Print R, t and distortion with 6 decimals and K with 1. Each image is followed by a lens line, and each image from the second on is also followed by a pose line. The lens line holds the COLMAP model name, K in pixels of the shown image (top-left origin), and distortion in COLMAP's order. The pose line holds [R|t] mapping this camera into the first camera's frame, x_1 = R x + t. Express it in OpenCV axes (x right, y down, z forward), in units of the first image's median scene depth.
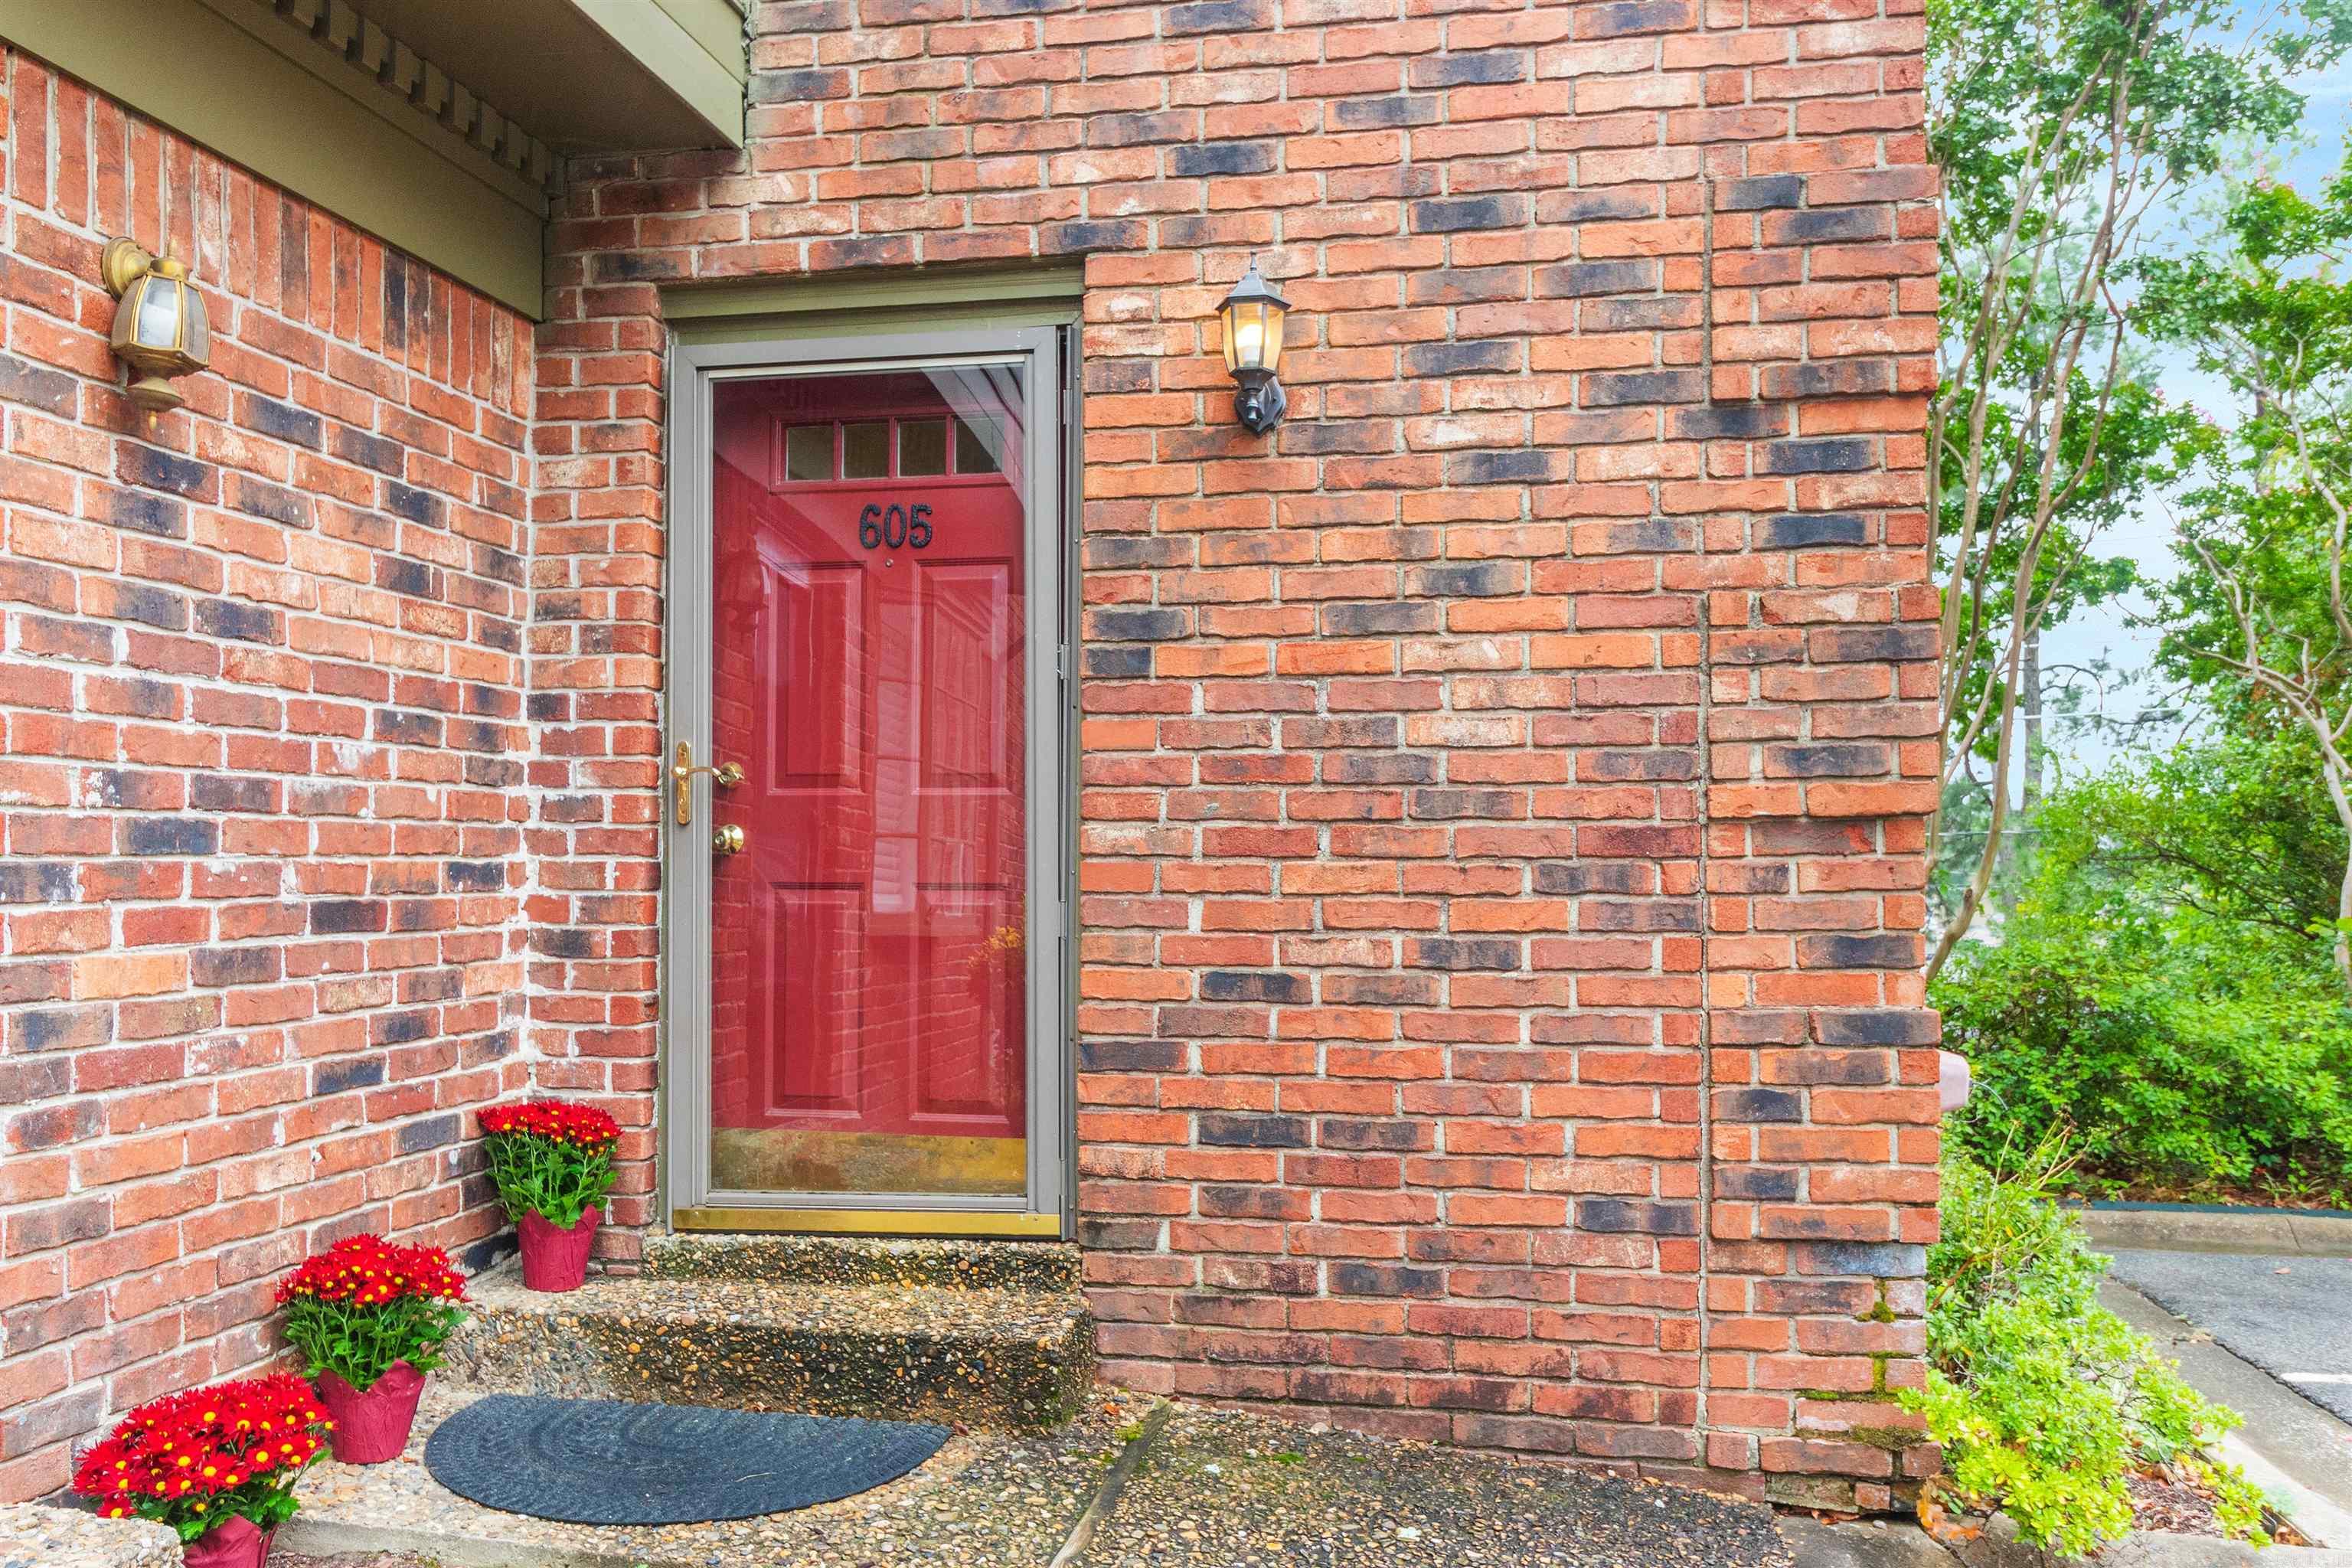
lens RADIAL K [[1920.3, 0, 1224.2], [0, 1920.3, 791.1], [0, 0, 1]] dist [-0.002346, 0.002218]
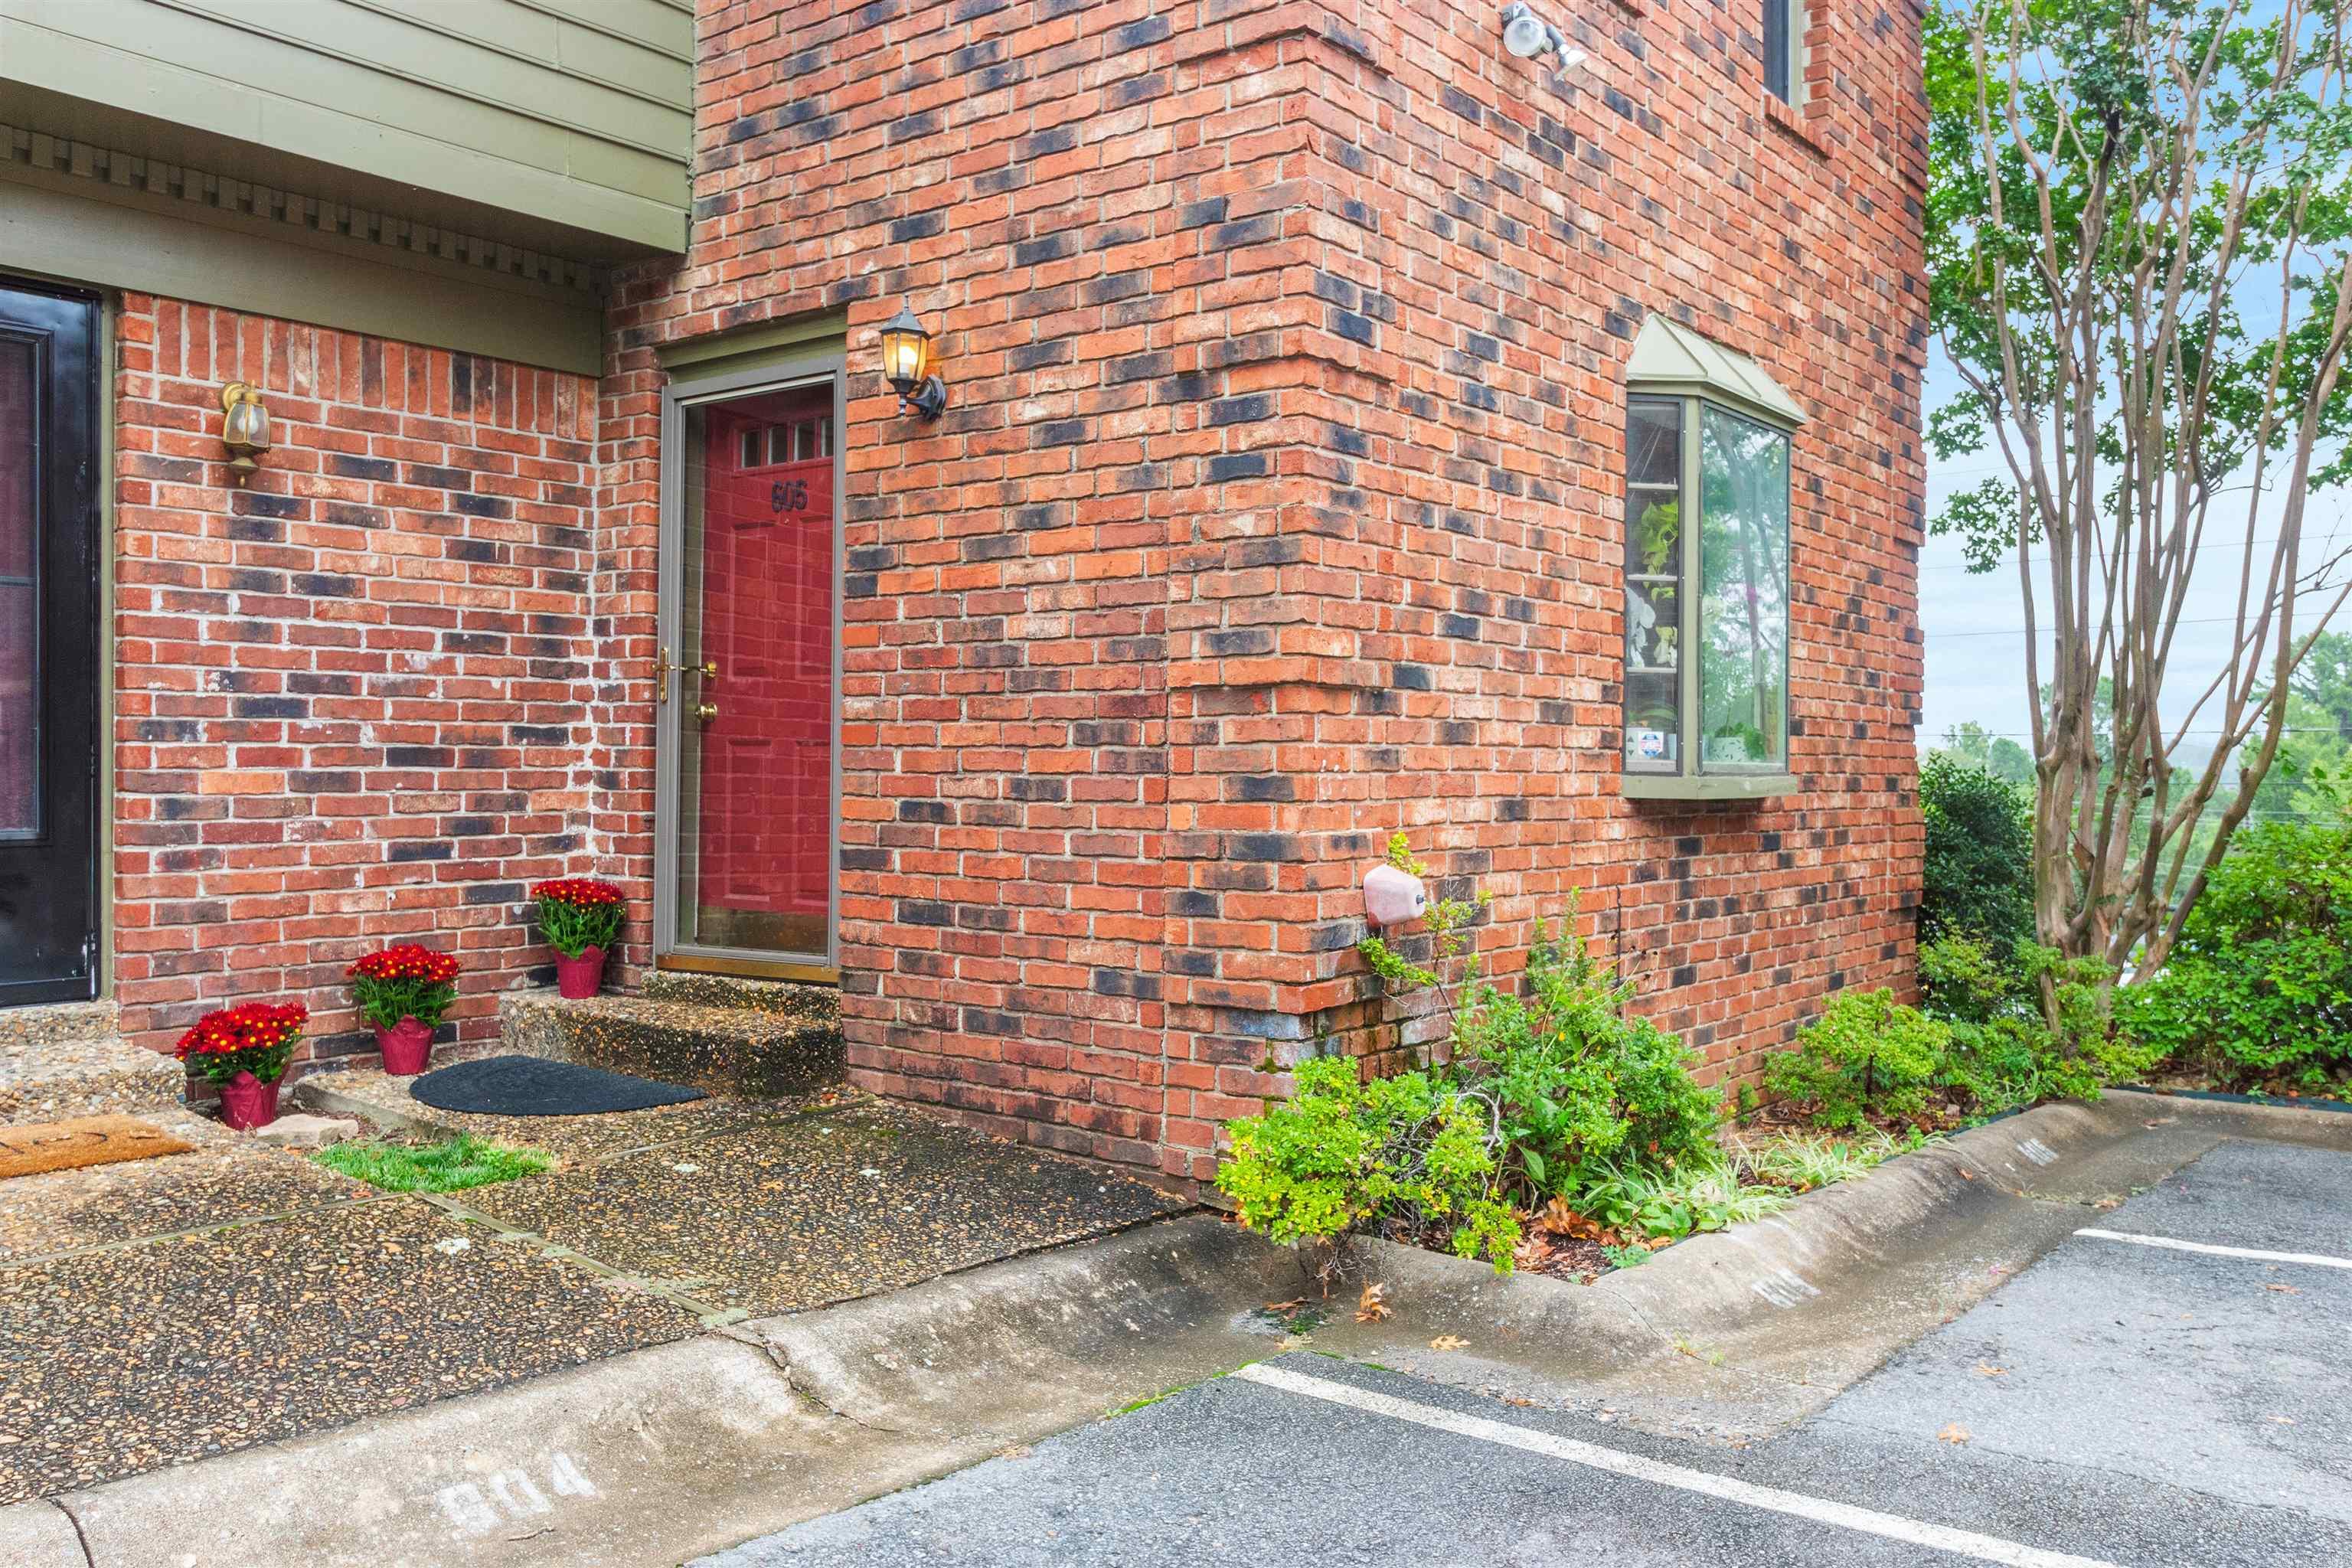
lens RADIAL K [[1888.2, 0, 1170.8], [0, 1888.2, 689.4], [0, 0, 1]] dist [-0.003998, -0.001777]
pose [[0.891578, -0.012778, -0.452687, 0.827497], [0.012872, 0.999913, -0.002873, 0.018550], [0.452685, -0.003265, 0.891665, -0.163763]]
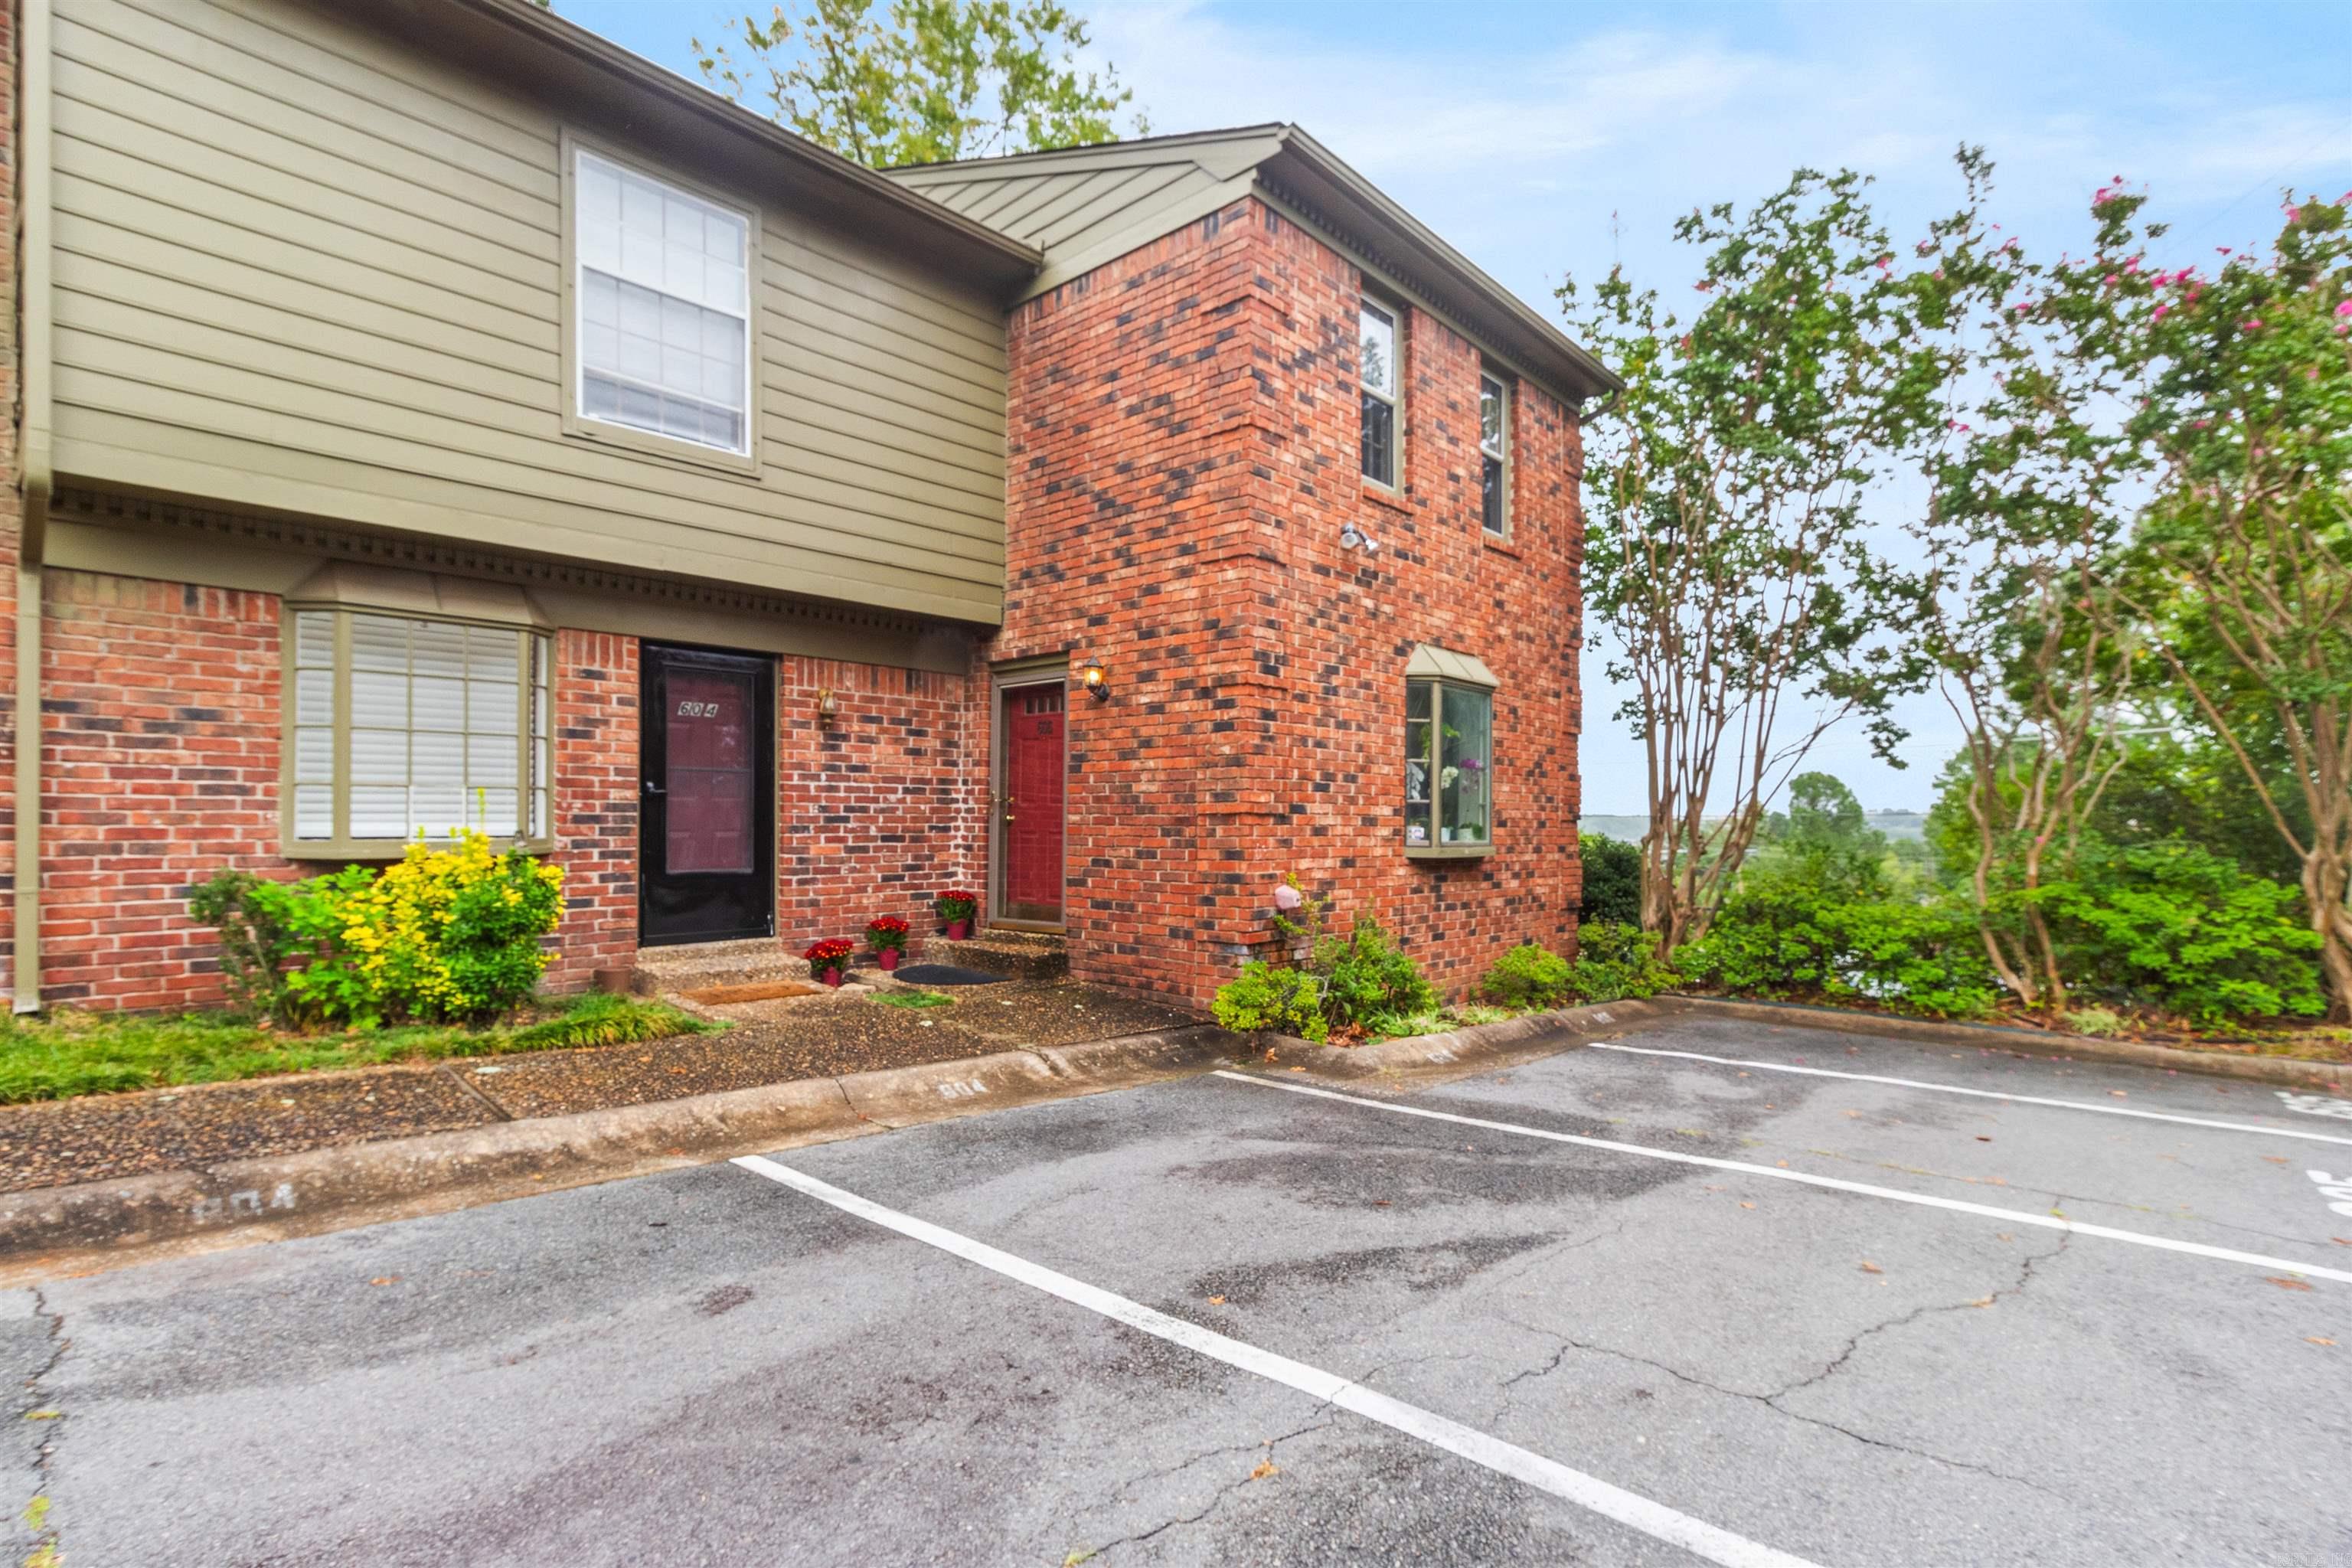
lens RADIAL K [[1115.8, 0, 1175.1], [0, 1115.8, 763.6], [0, 0, 1]] dist [-0.001527, -0.000668]
pose [[0.854731, -0.023214, -0.518552, 1.193989], [0.014404, 0.999675, -0.021010, -0.032137], [0.518871, 0.010489, 0.854788, -0.654042]]
